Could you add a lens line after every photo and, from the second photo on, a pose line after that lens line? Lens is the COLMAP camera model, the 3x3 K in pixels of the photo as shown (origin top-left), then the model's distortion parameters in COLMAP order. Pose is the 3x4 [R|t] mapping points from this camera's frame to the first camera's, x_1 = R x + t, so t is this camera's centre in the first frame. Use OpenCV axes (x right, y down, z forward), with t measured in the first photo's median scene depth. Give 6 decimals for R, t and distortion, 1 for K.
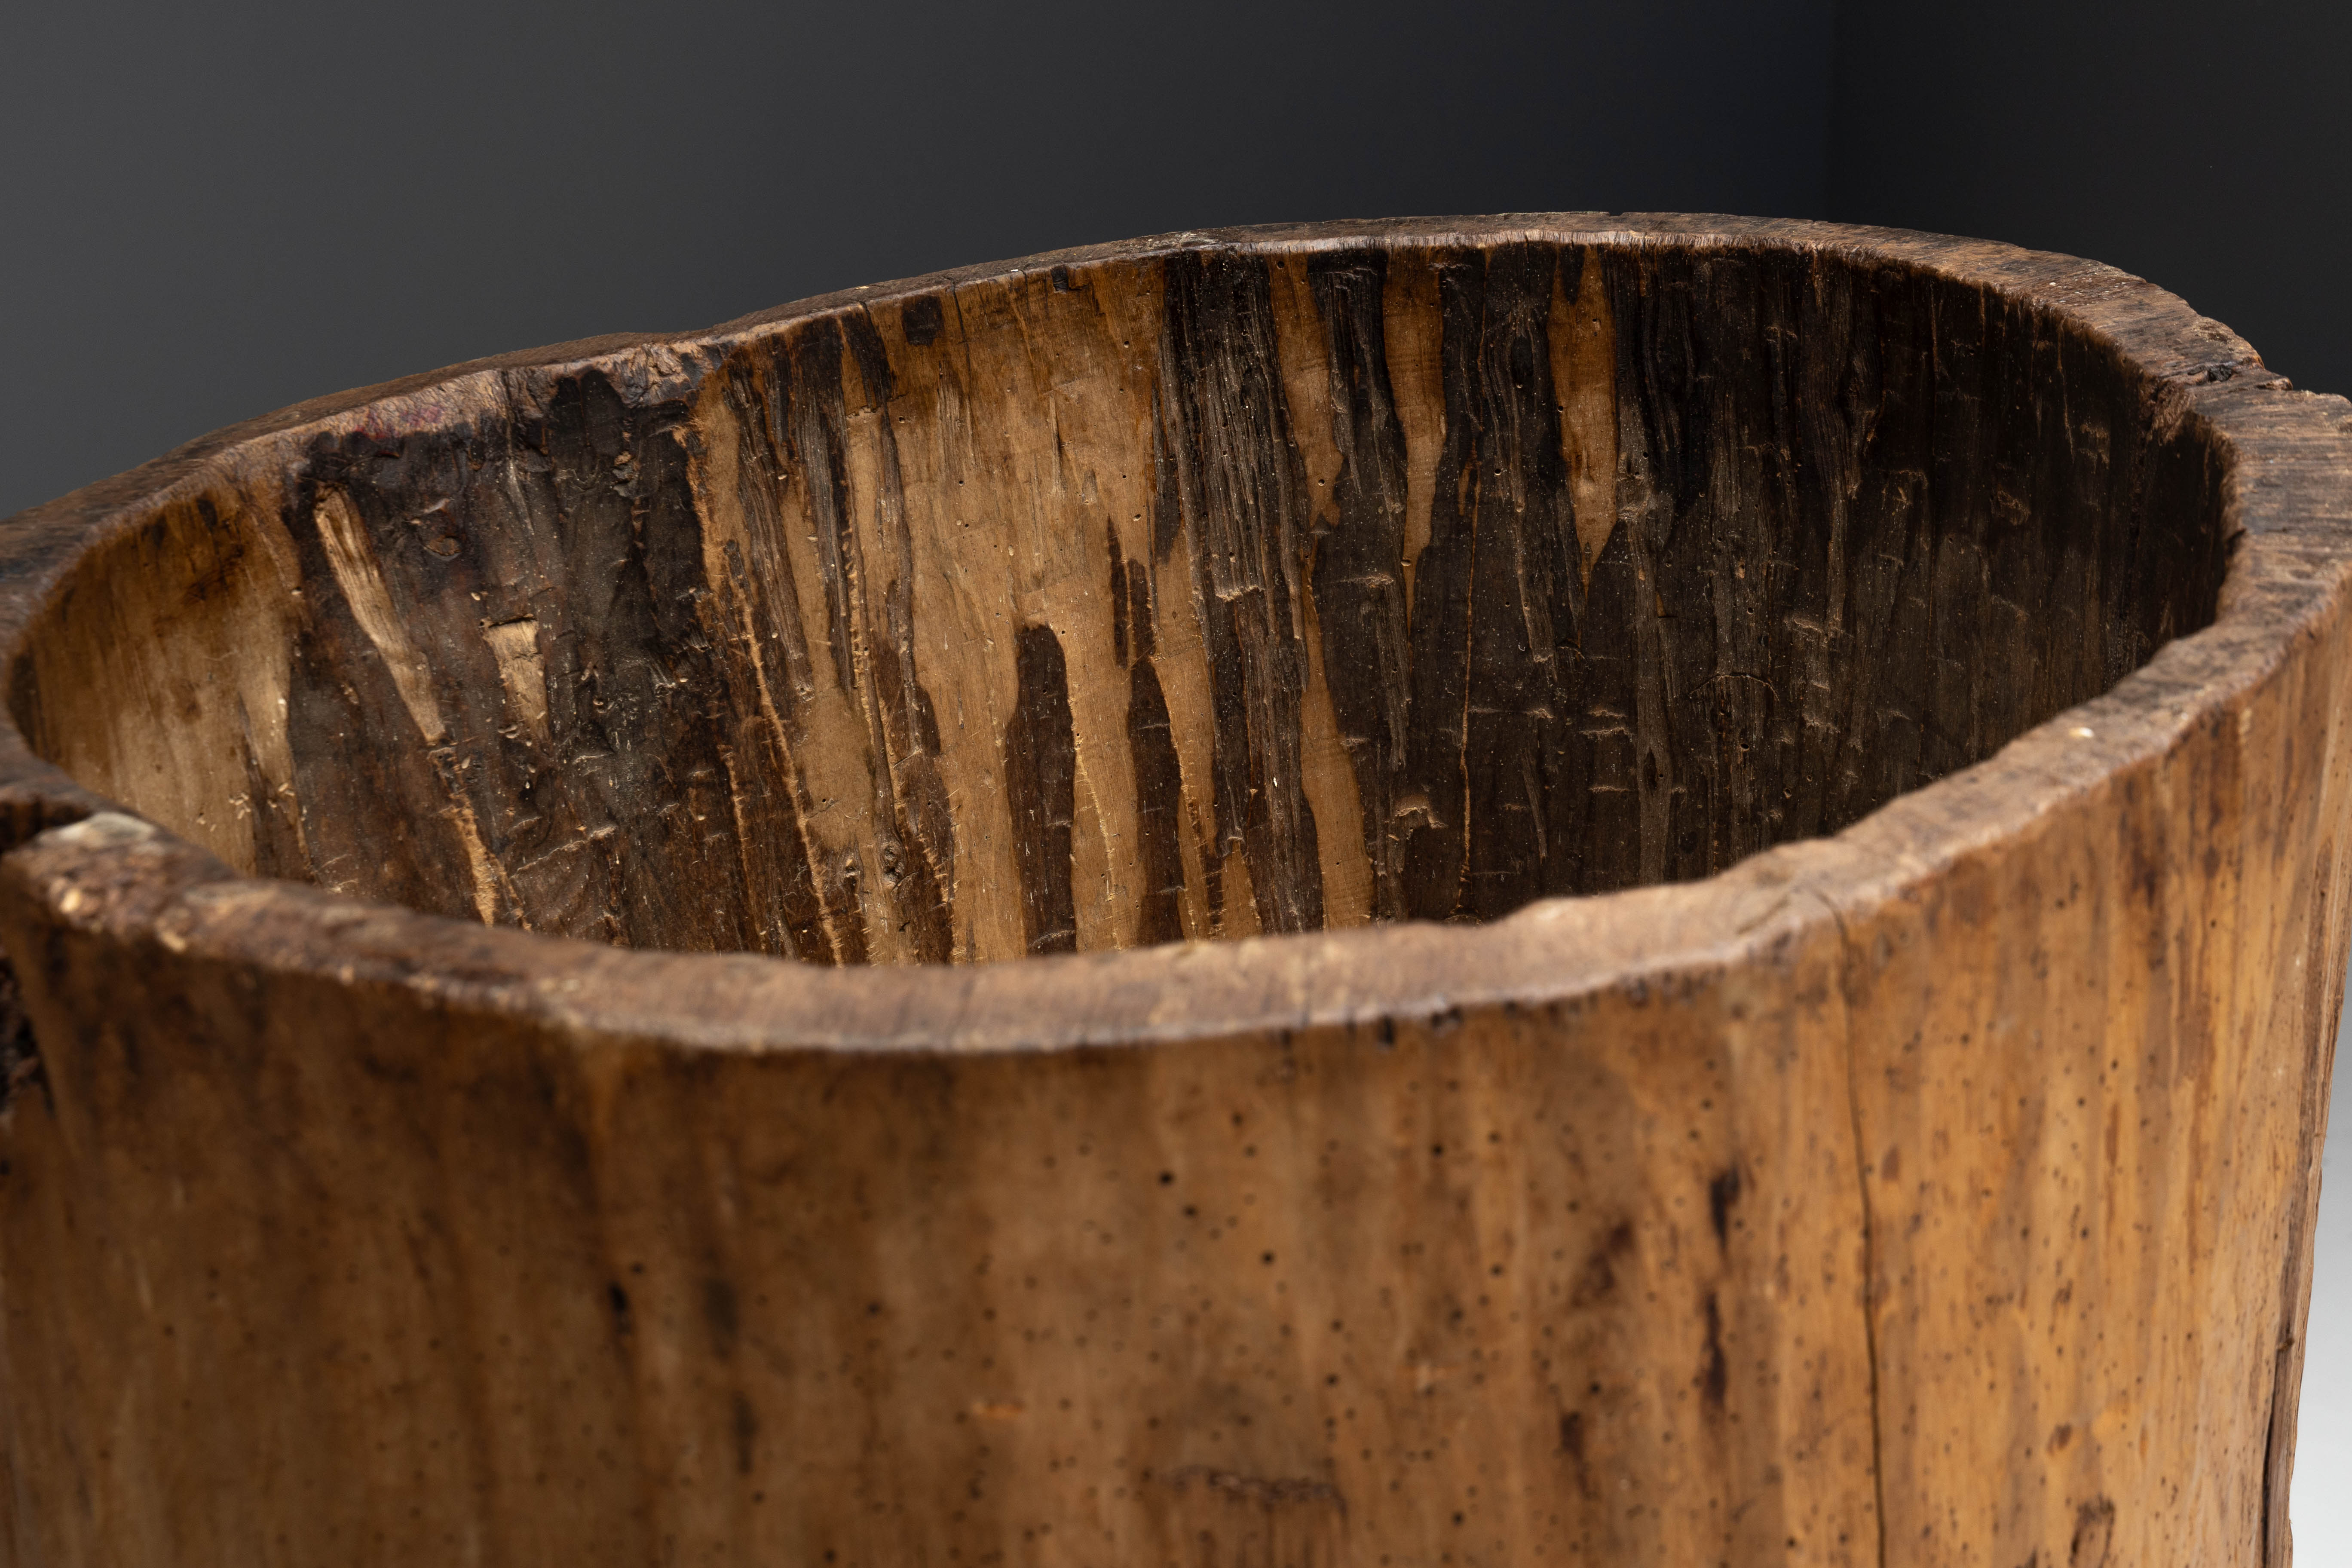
lens RADIAL K [[3660.3, 0, 1188.2], [0, 3660.3, 801.5], [0, 0, 1]] dist [0.048913, 0.000000]
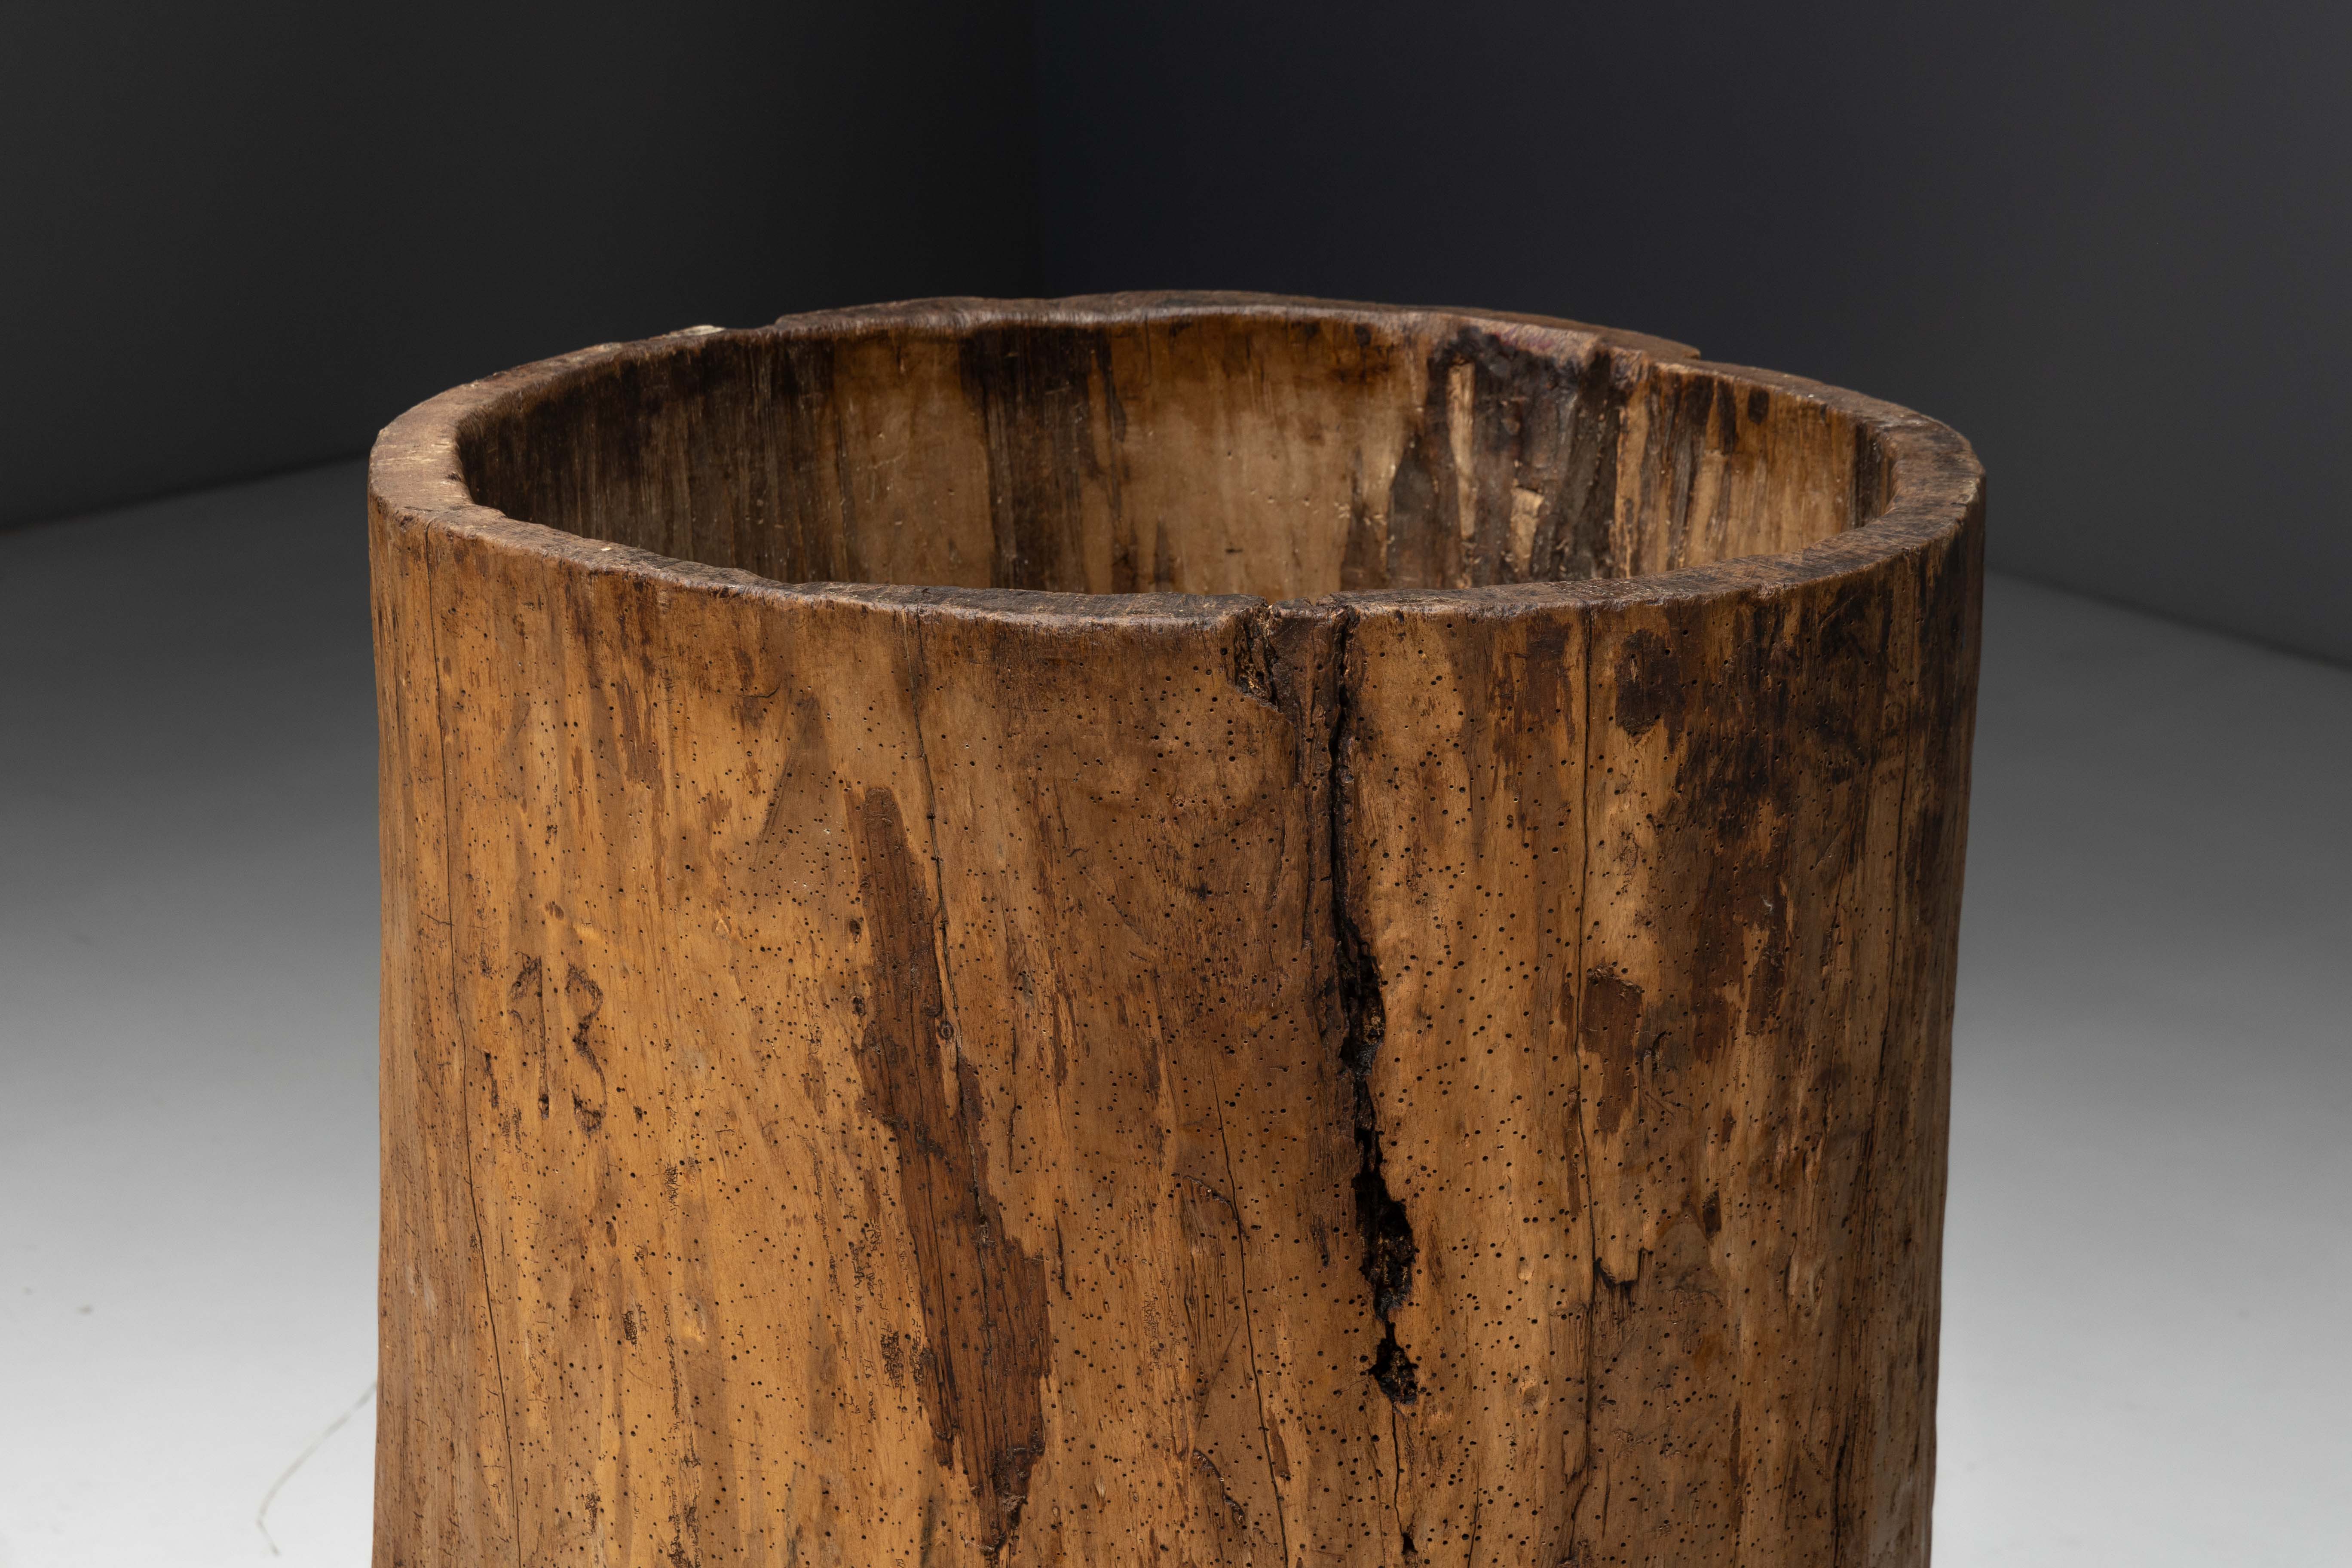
lens RADIAL K [[4744.0, 0, 1210.6], [0, 4744.0, 725.6], [0, 0, 1]] dist [0.064783, 0.000000]
pose [[0.008489, 0.334763, -0.942264, 2.648136], [-0.341749, 0.886531, 0.311883, -0.827940], [0.939753, 0.319371, 0.121931, 1.056105]]
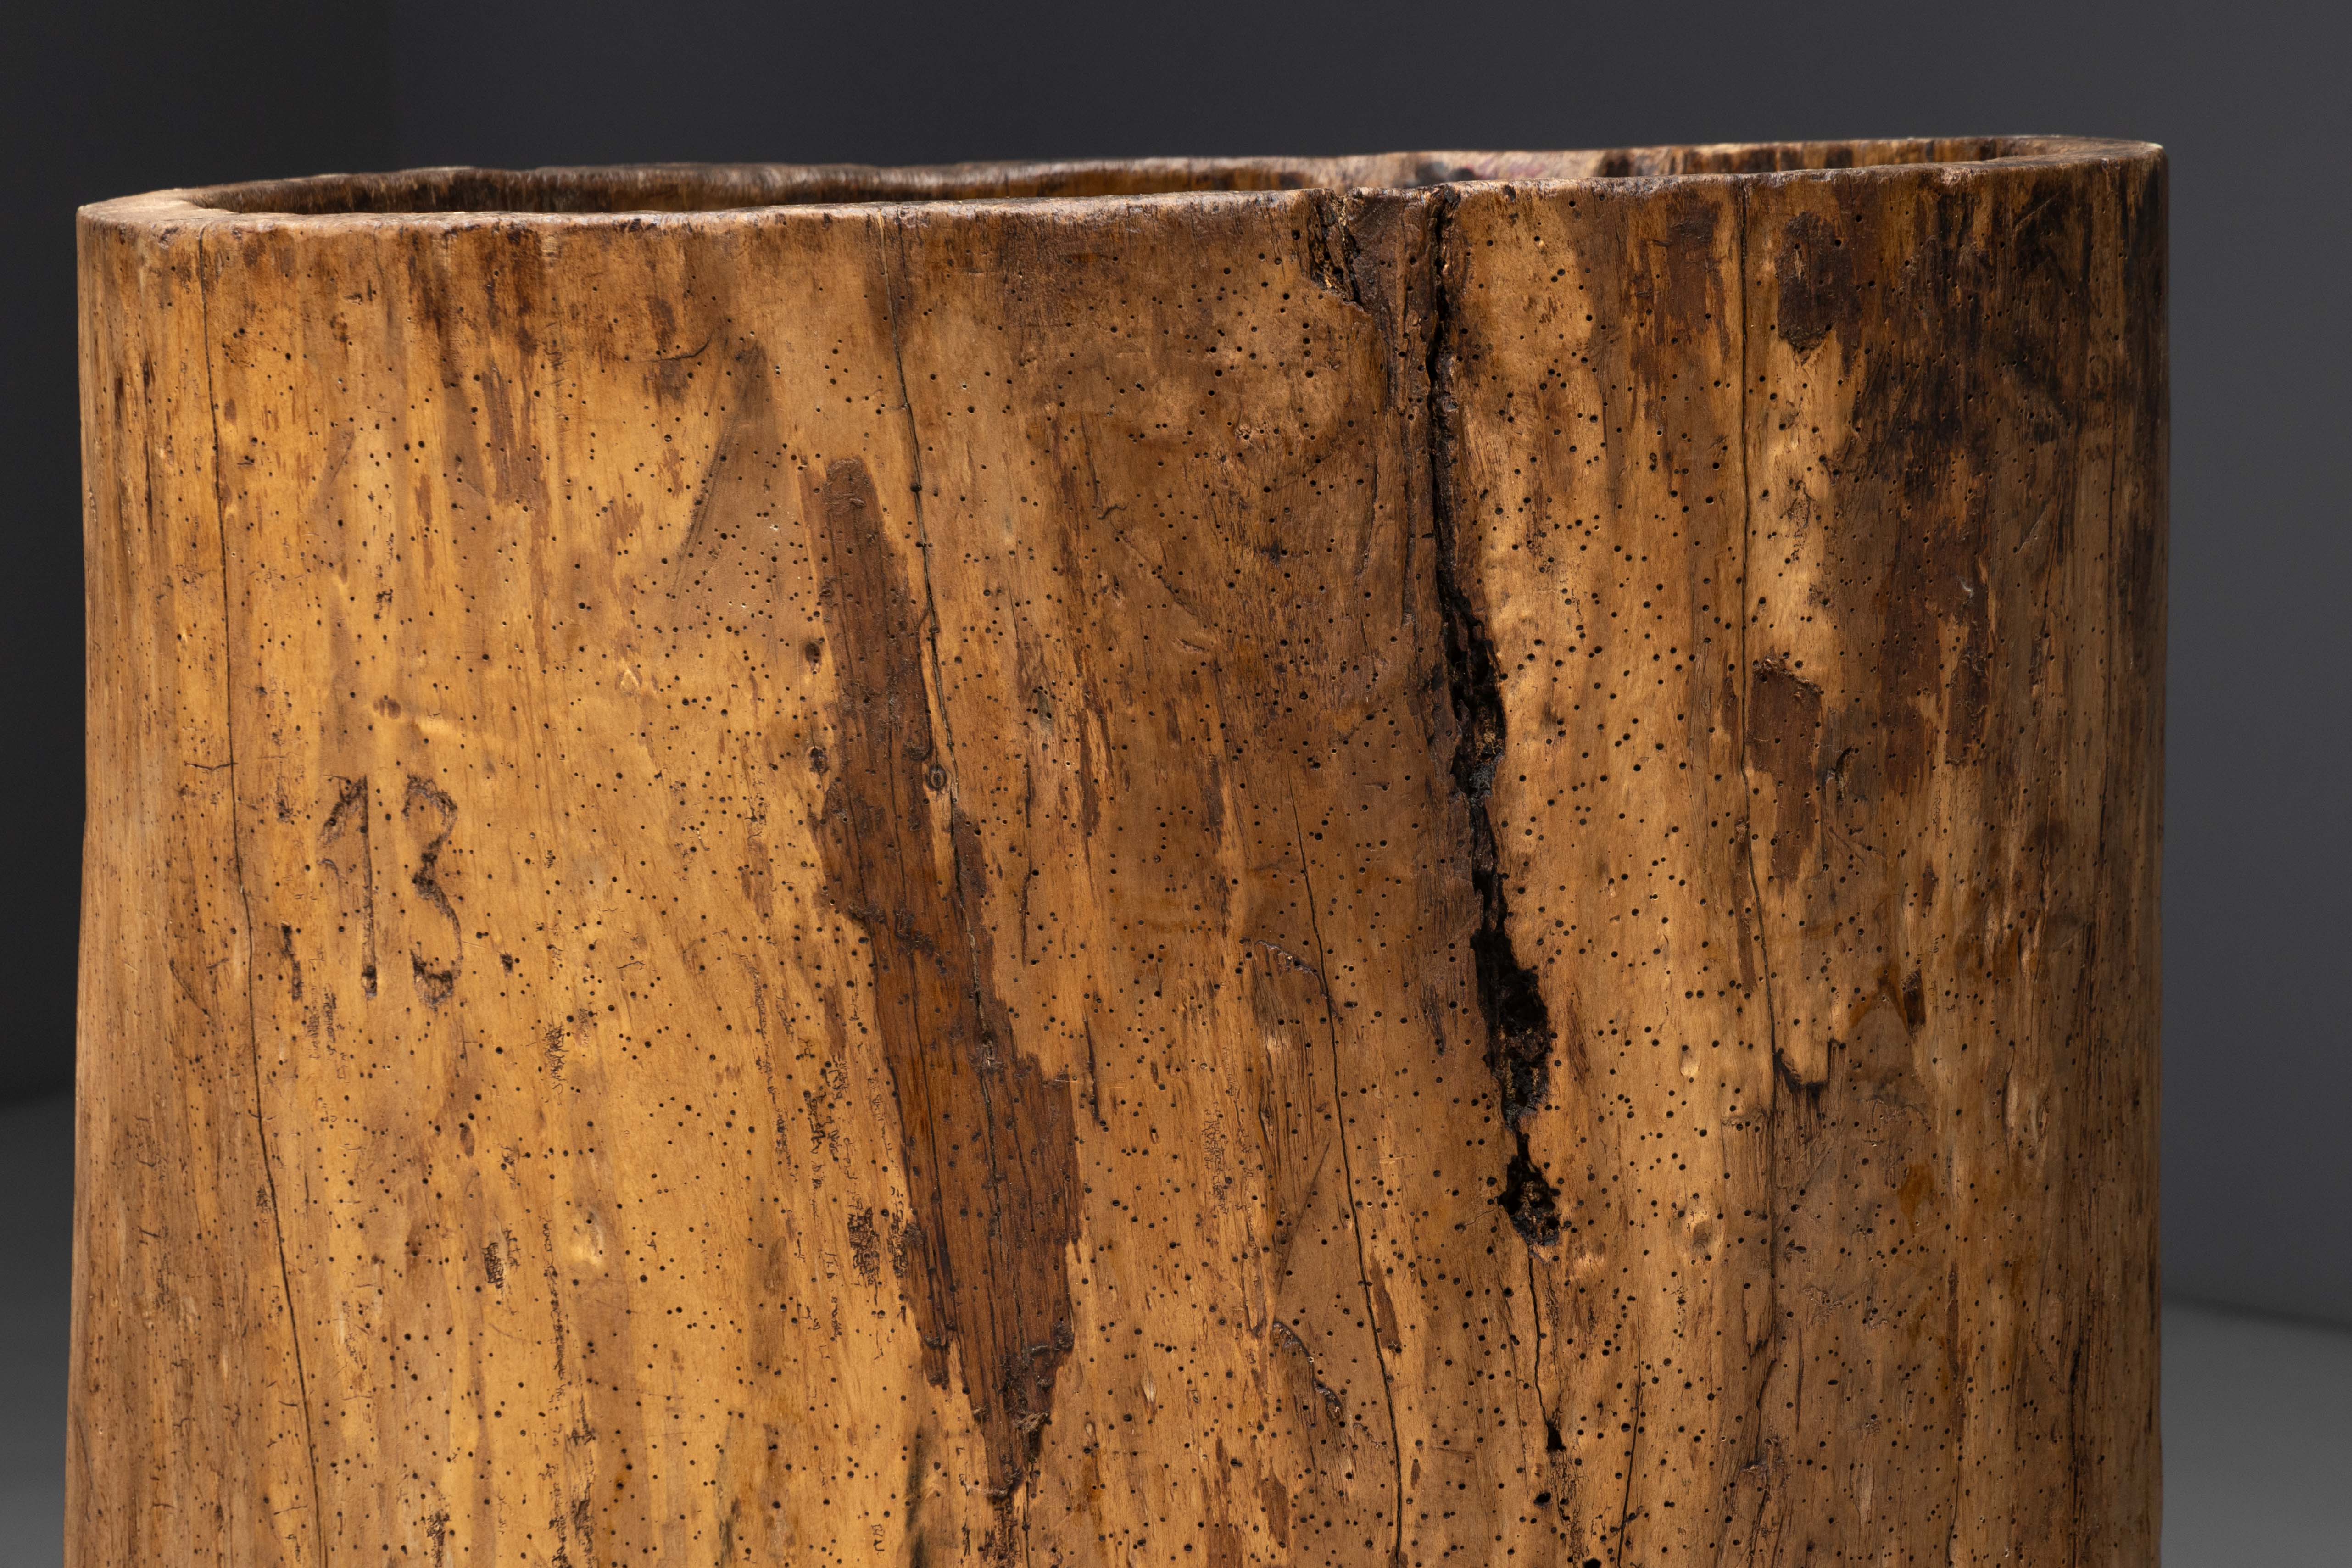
lens RADIAL K [[6896.4, 0, 1274.9], [0, 6896.4, 796.7], [0, 0, 1]] dist [0.105076, 0.000000]
pose [[0.125005, 0.173135, -0.976933, 3.107879], [-0.329066, 0.936156, 0.123803, -0.256409], [0.935997, 0.305999, 0.173997, 0.925112]]
